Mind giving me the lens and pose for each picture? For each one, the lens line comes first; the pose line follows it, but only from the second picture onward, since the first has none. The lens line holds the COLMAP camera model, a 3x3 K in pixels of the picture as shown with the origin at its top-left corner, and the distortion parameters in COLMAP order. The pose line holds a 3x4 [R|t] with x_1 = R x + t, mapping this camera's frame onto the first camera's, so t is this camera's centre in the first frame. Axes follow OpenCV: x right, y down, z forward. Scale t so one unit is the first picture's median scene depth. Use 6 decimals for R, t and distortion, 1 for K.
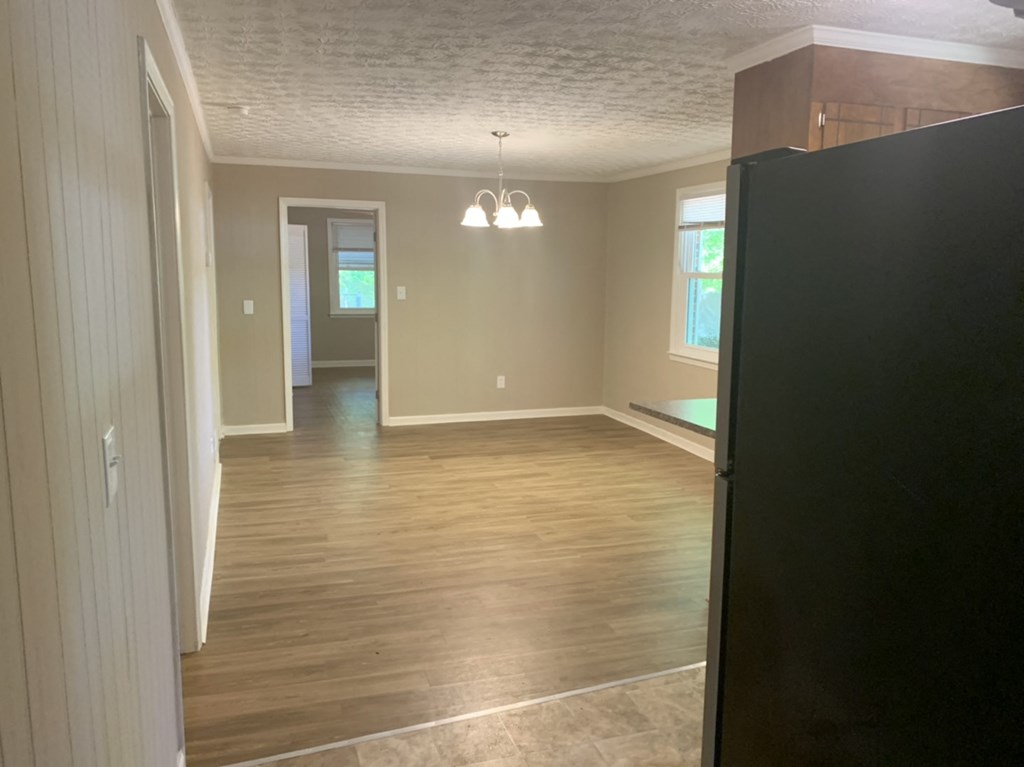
lens RADIAL K [[773.7, 0, 508.0], [0, 773.7, 382.2], [0, 0, 1]] dist [0.024818, -0.042042]
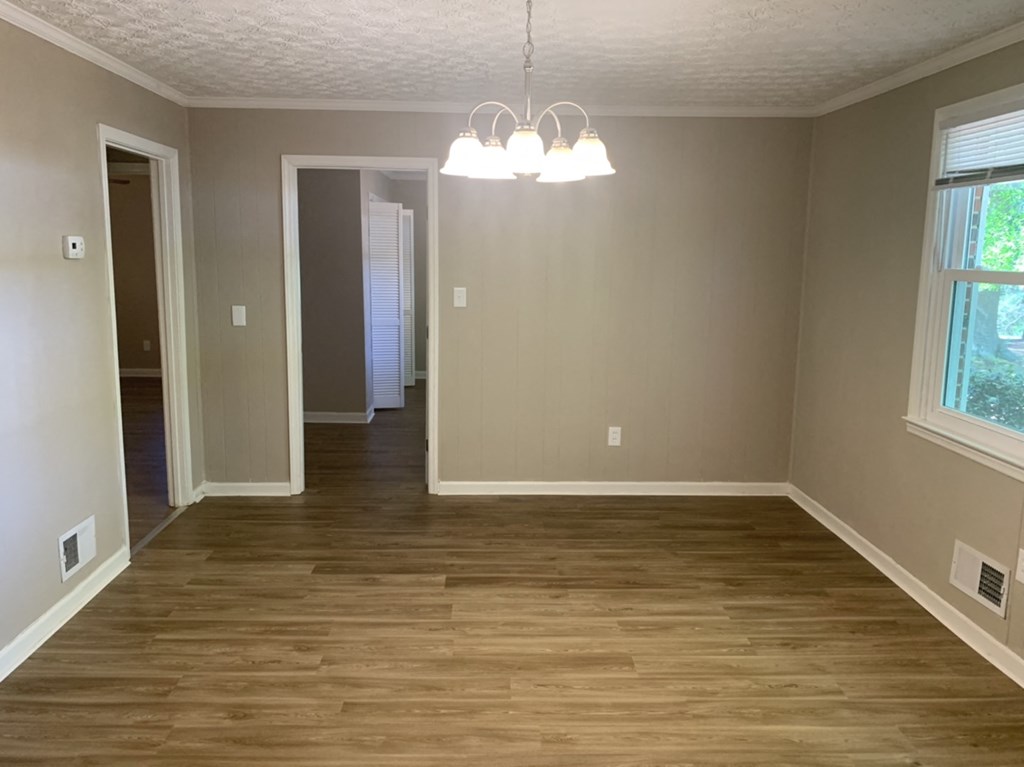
lens RADIAL K [[773.7, 0, 499.5], [0, 773.7, 369.3], [0, 0, 1]] dist [0.024818, -0.042042]
pose [[0.956712, 0.042852, -0.287865, 0.104294], [-0.042709, 0.999065, 0.006781, -0.072123], [0.287886, 0.005807, 0.957647, 0.458762]]
